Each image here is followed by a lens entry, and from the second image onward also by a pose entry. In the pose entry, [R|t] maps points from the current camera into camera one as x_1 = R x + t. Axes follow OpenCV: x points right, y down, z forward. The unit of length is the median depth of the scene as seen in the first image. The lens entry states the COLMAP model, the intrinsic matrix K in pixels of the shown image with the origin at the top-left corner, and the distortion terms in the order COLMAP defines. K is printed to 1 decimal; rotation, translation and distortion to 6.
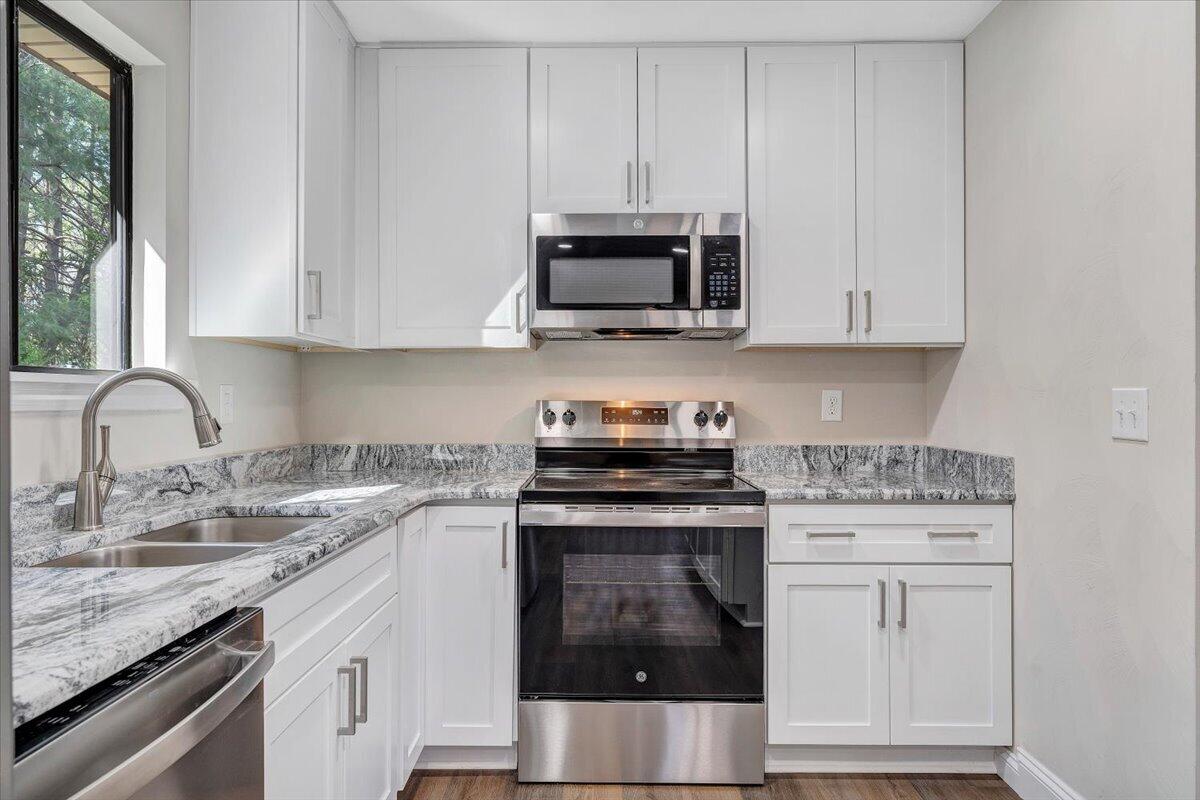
lens RADIAL K [[769.3, 0, 592.9], [0, 769.3, 397.4], [0, 0, 1]] dist [0.003518, 0.000800]
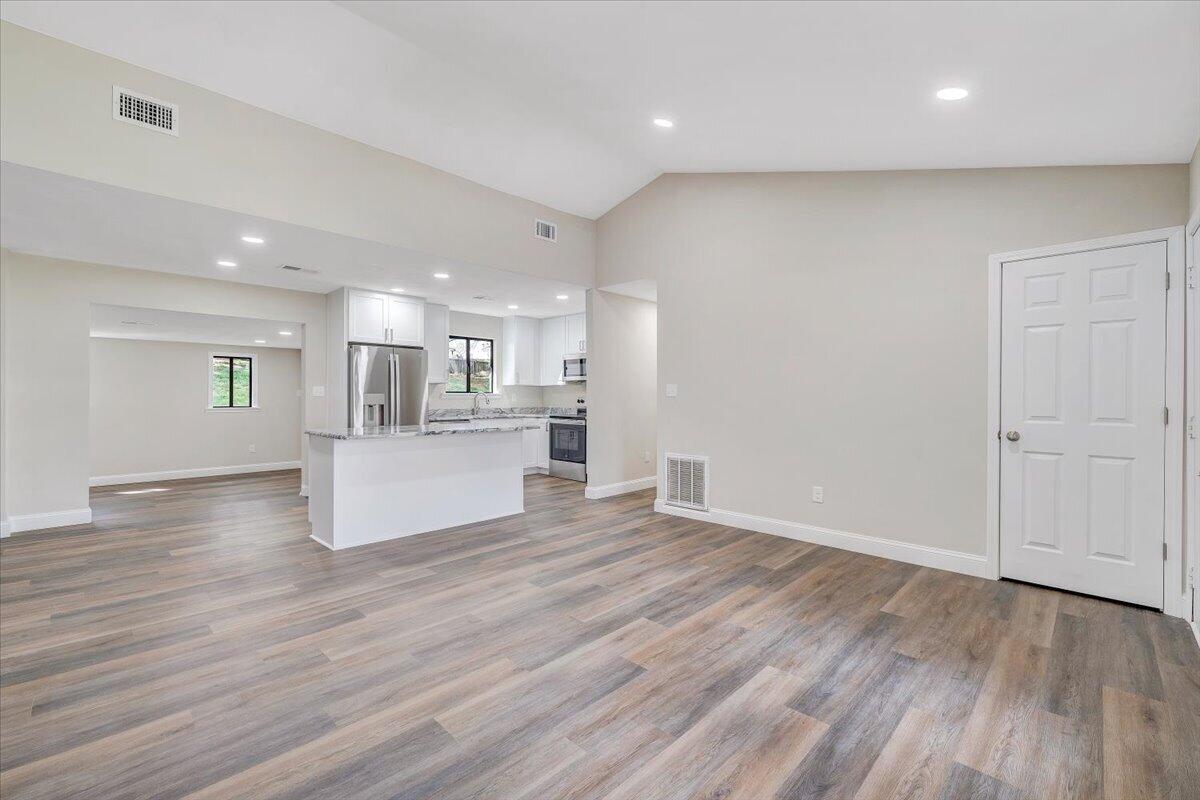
lens RADIAL K [[532.9, 0, 600.0], [0, 532.9, 400.0], [0, 0, 1]] dist [0.002023, -0.000004]
pose [[0.721933, 0.006988, -0.691928, 2.369170], [-0.001248, 0.999961, 0.008797, -0.007644], [0.691962, -0.005487, 0.721913, -1.153199]]
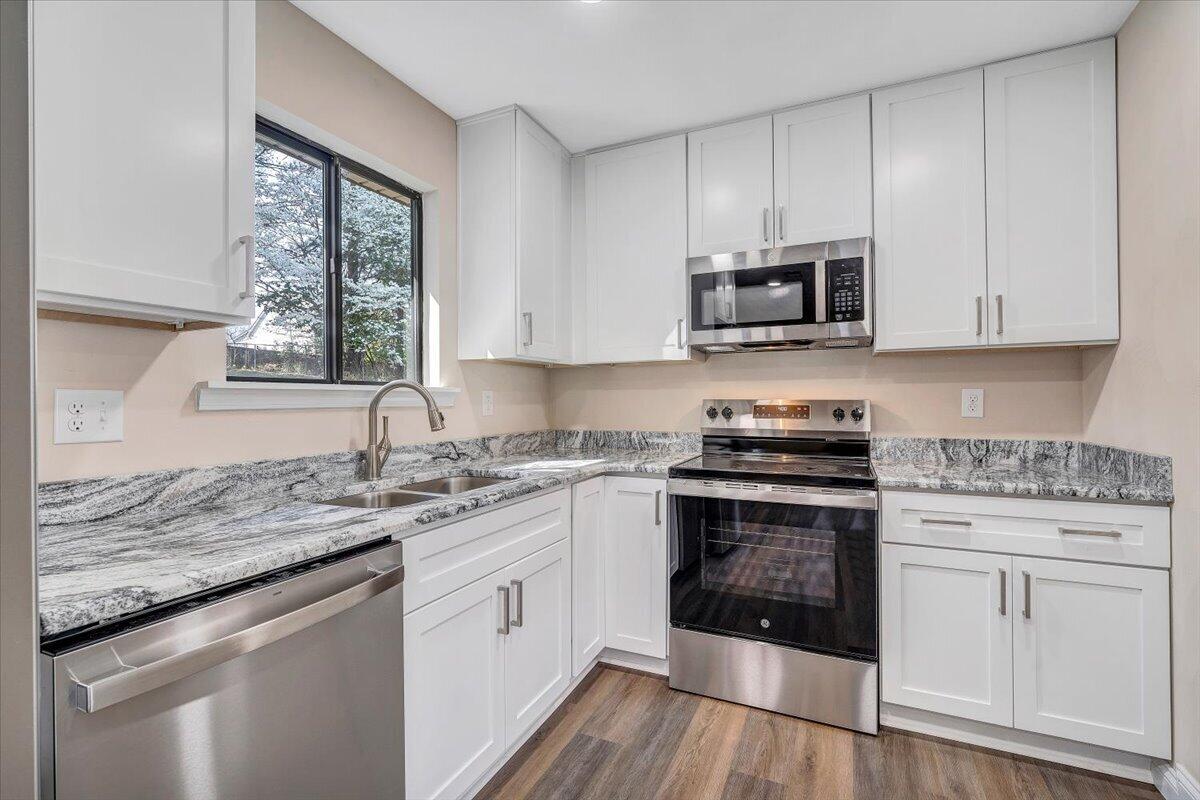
lens RADIAL K [[532.9, 0, 600.0], [0, 532.9, 400.0], [0, 0, 1]] dist [0.002023, -0.000004]
pose [[0.914210, -0.004771, -0.405213, 0.163470], [0.006309, 0.999977, 0.002460, 0.001376], [0.405192, -0.004805, 0.914219, 0.110235]]
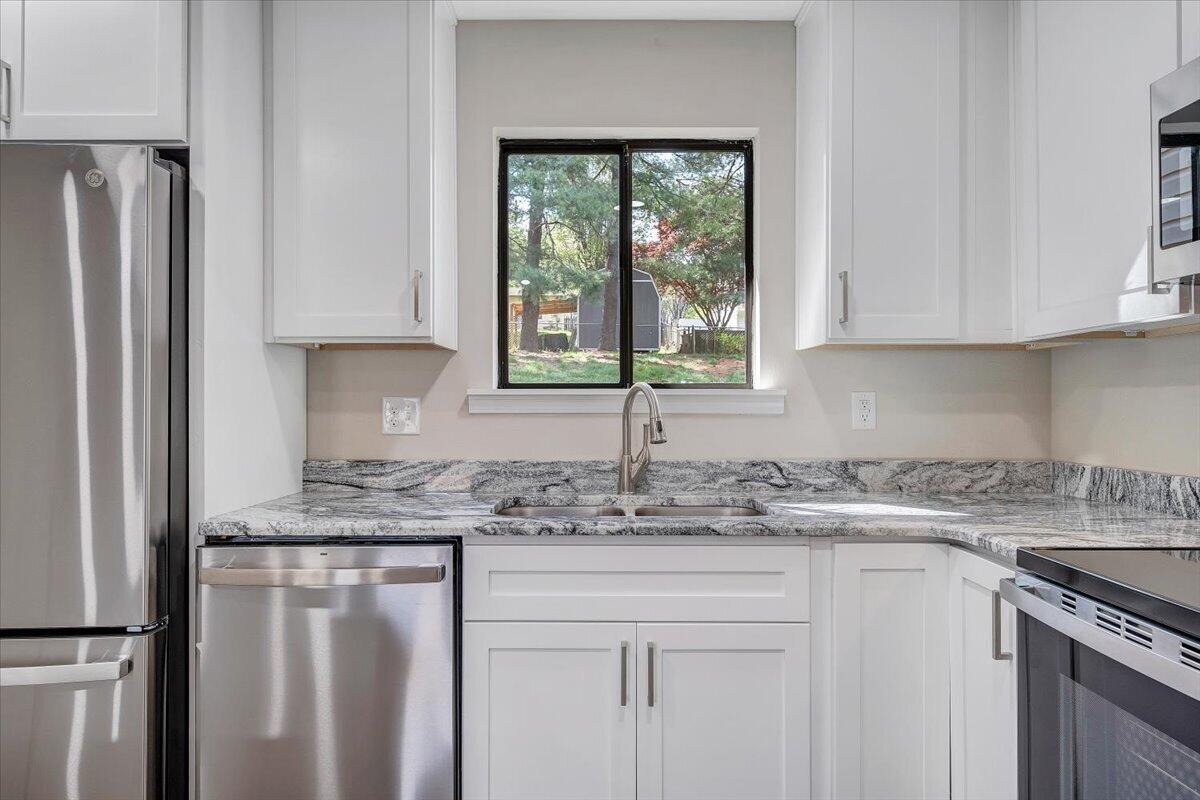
lens RADIAL K [[721.4, 0, 602.9], [0, 721.4, 402.5], [0, 0, 1]] dist [0.007368, 0.001399]
pose [[0.018657, -0.002607, -0.999823, 0.485317], [0.002704, 0.999993, -0.002557, -0.000175], [0.999822, -0.002656, 0.018664, 0.625422]]
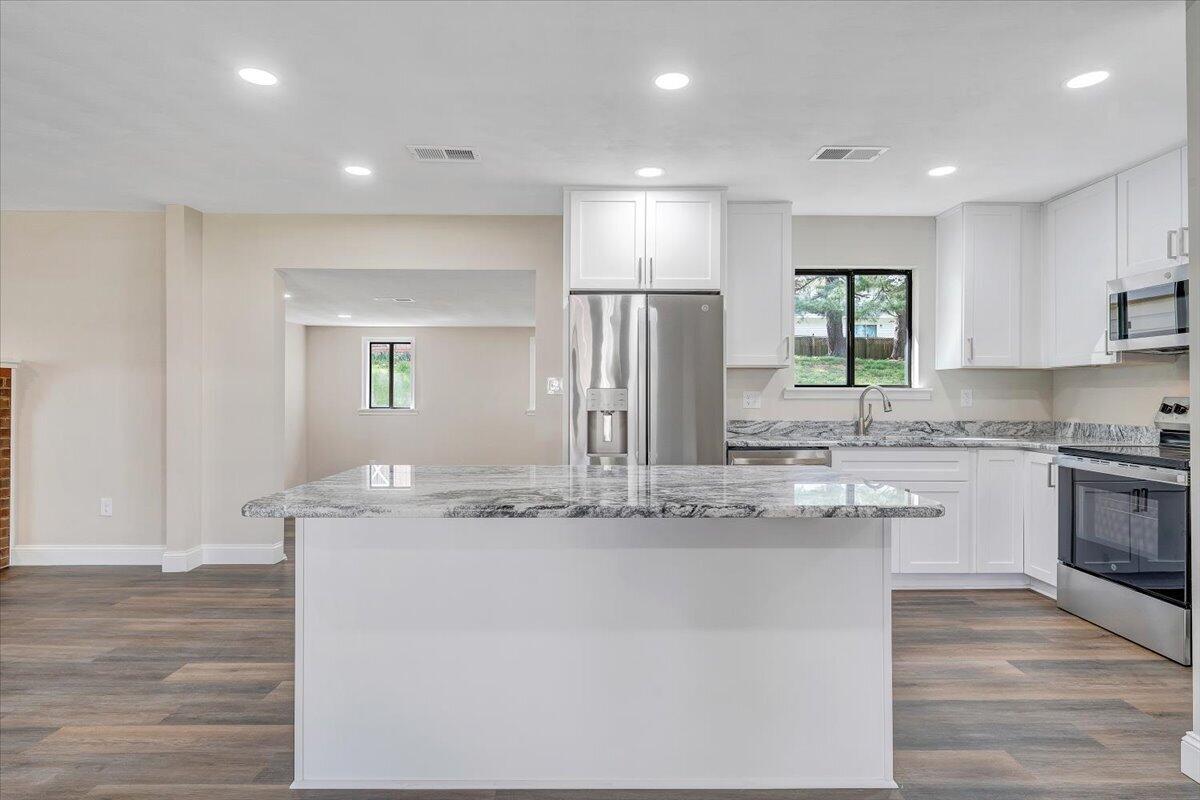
lens RADIAL K [[631.9, 0, 597.2], [0, 631.9, 395.8], [0, 0, 1]] dist [0.003177, 0.000188]
pose [[0.022453, 0.002554, -0.999745, 1.322129], [0.000398, 0.999997, 0.002564, -0.002289], [0.999748, -0.000456, 0.022451, -0.110873]]
